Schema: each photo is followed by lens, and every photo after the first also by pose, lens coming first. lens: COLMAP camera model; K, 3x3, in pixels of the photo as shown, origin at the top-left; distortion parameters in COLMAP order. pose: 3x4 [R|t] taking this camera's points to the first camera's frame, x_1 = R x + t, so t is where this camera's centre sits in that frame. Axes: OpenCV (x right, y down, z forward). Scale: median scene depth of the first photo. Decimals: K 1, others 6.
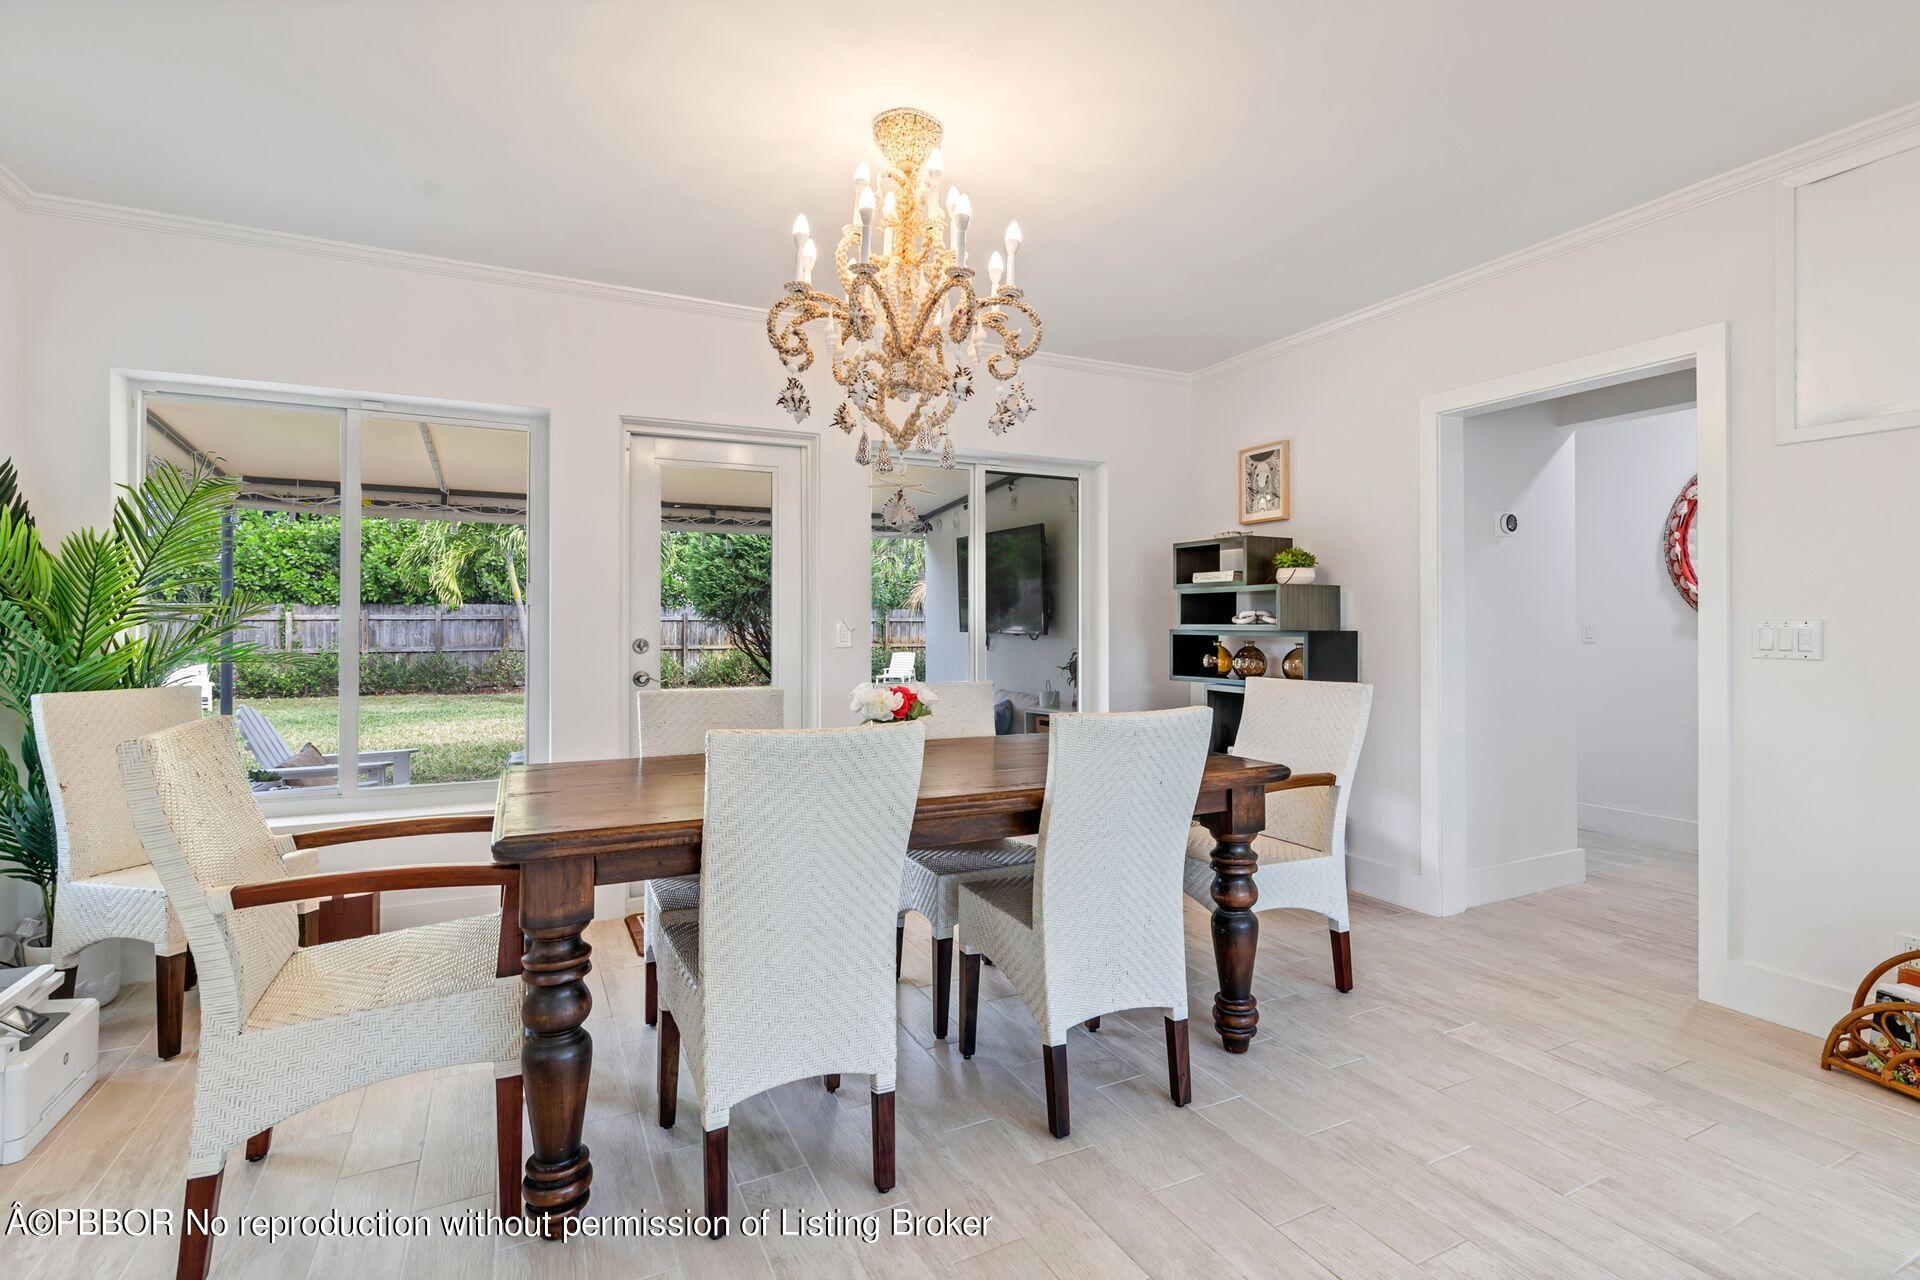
lens RADIAL K [[905.0, 0, 956.5], [0, 905.0, 637.3], [0, 0, 1]] dist [0.001020, -0.000007]
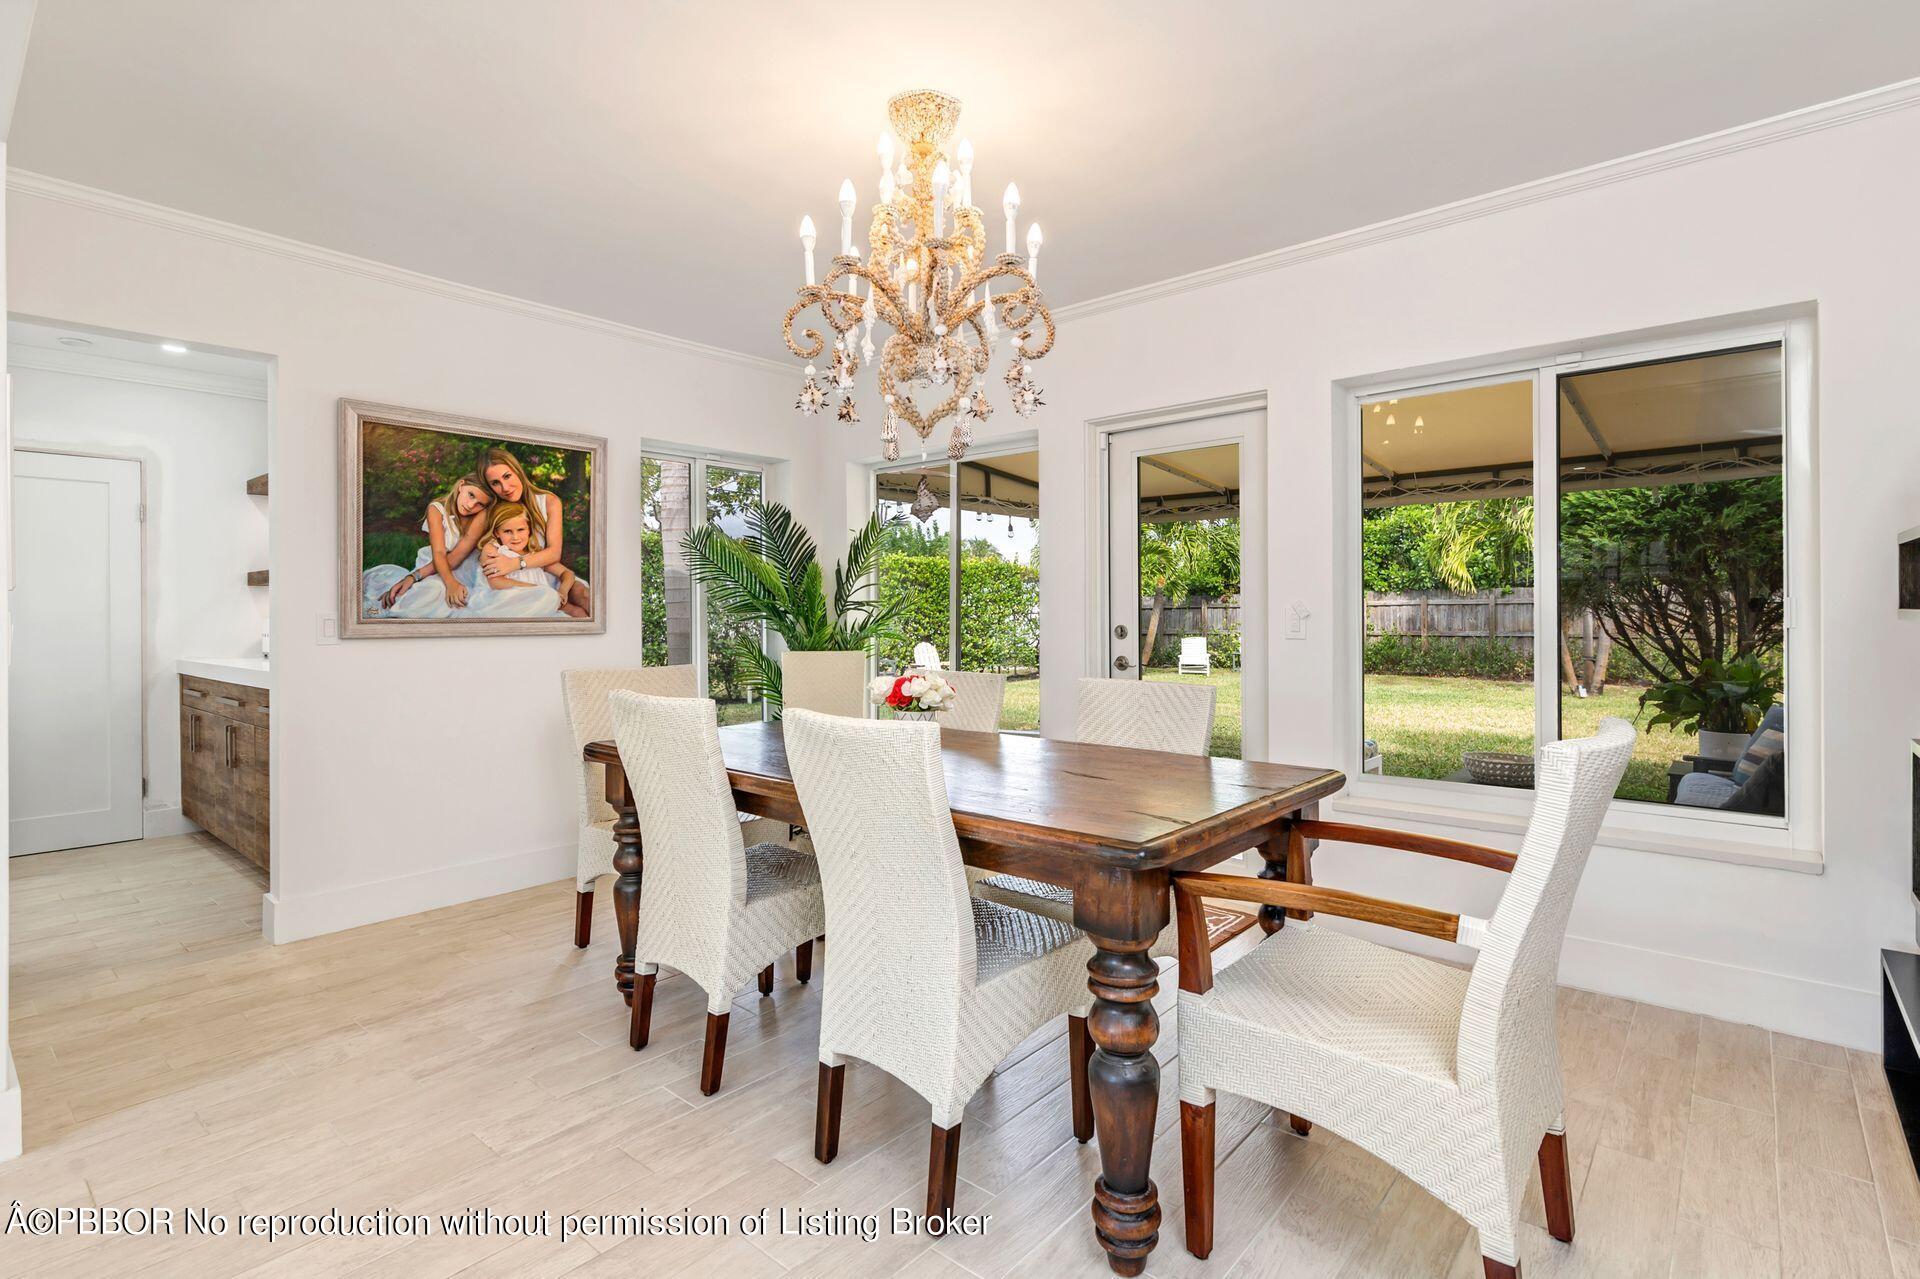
lens RADIAL K [[905.0, 0, 956.5], [0, 905.0, 636.8], [0, 0, 1]] dist [0.001020, -0.000007]
pose [[0.384448, 0.023375, -0.922851, 0.307296], [-0.007152, 0.999725, 0.022342, -0.004444], [0.923119, -0.001989, 0.384509, 0.226734]]
